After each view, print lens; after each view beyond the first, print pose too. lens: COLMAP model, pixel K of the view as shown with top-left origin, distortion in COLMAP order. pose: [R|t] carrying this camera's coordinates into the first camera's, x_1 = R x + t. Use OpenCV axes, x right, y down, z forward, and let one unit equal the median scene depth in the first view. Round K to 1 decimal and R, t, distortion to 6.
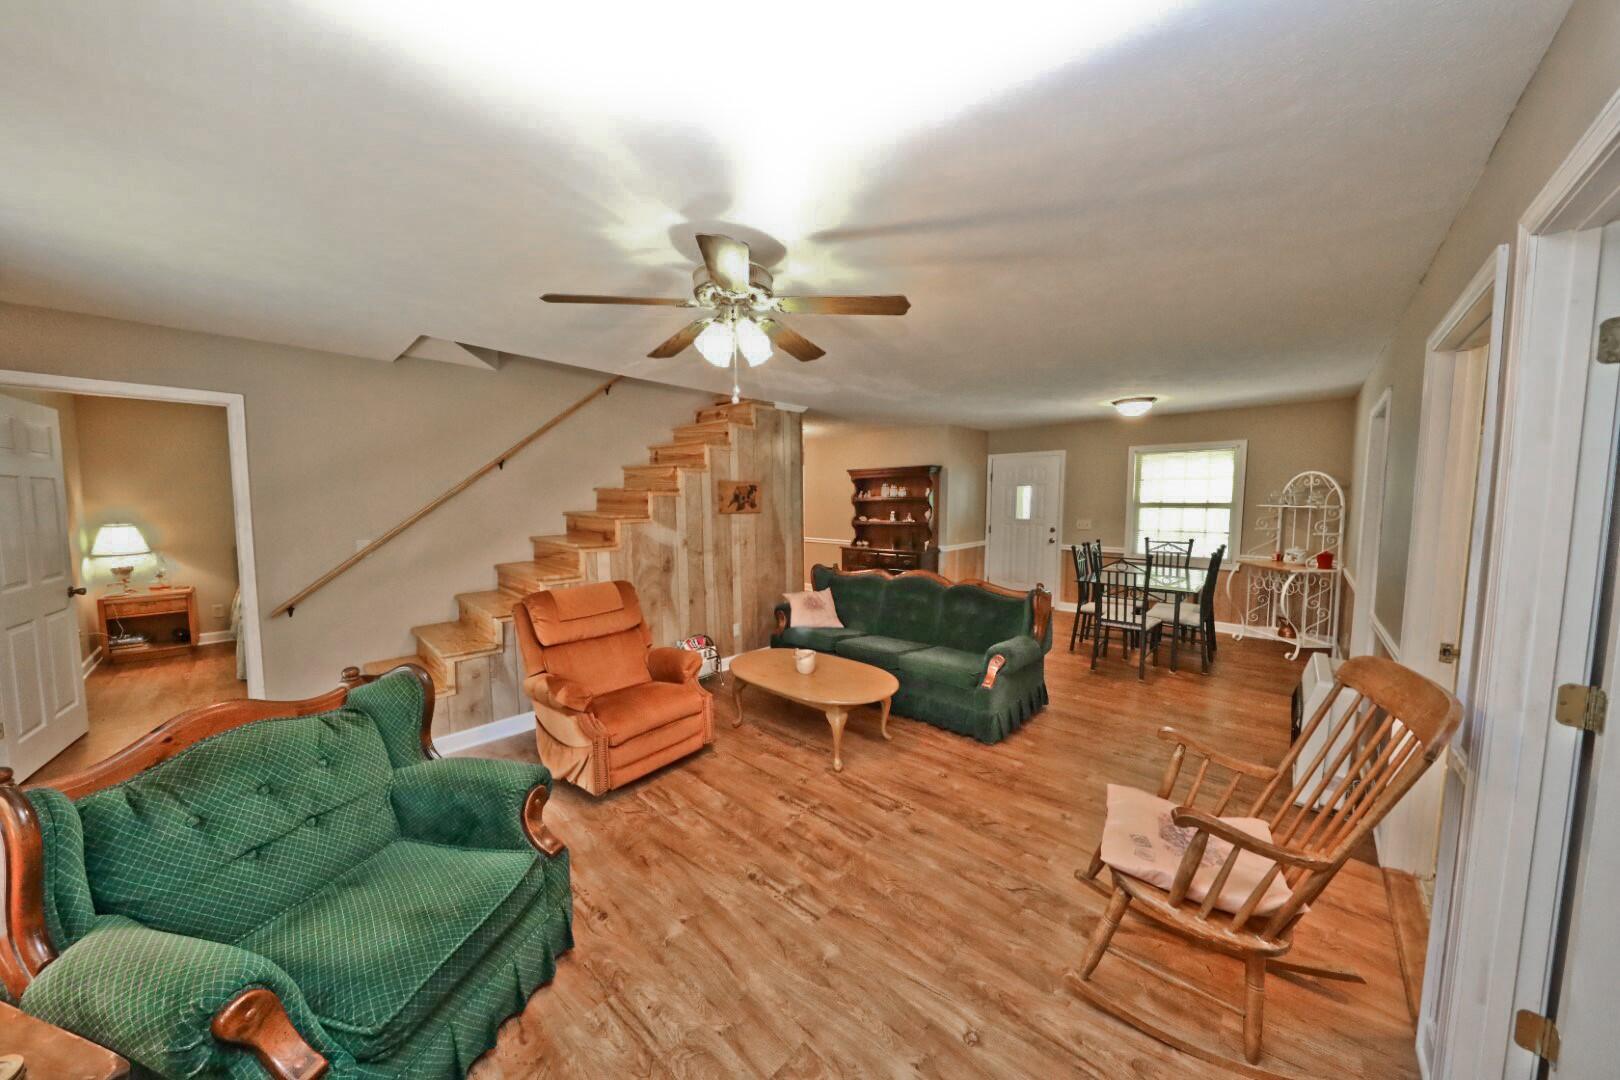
lens RADIAL K [[522.9, 0, 804.5], [0, 522.9, 539.8], [0, 0, 1]] dist [0.000580, -0.000058]
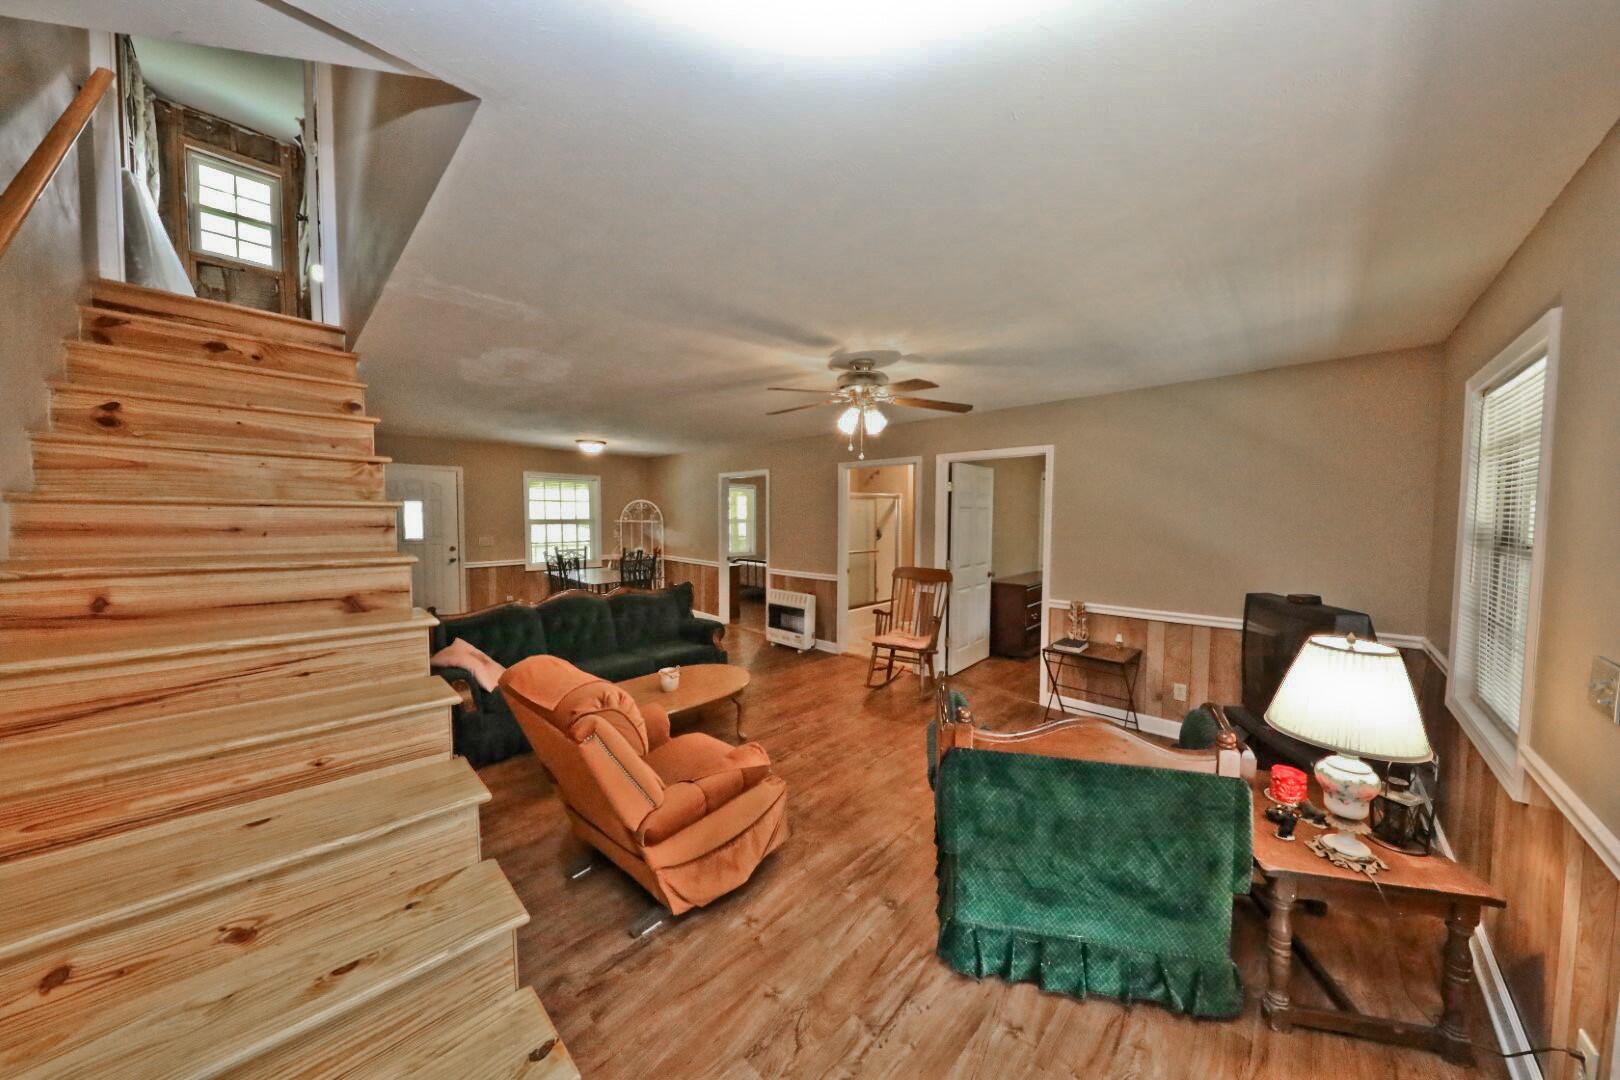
lens RADIAL K [[556.4, 0, 798.2], [0, 556.4, 542.2], [0, 0, 1]] dist [-0.000916, -0.000162]
pose [[-0.029905, -0.050103, 0.998296, -0.683203], [0.072618, 0.995995, 0.052163, -0.046395], [-0.996911, 0.074055, -0.026147, 0.484219]]
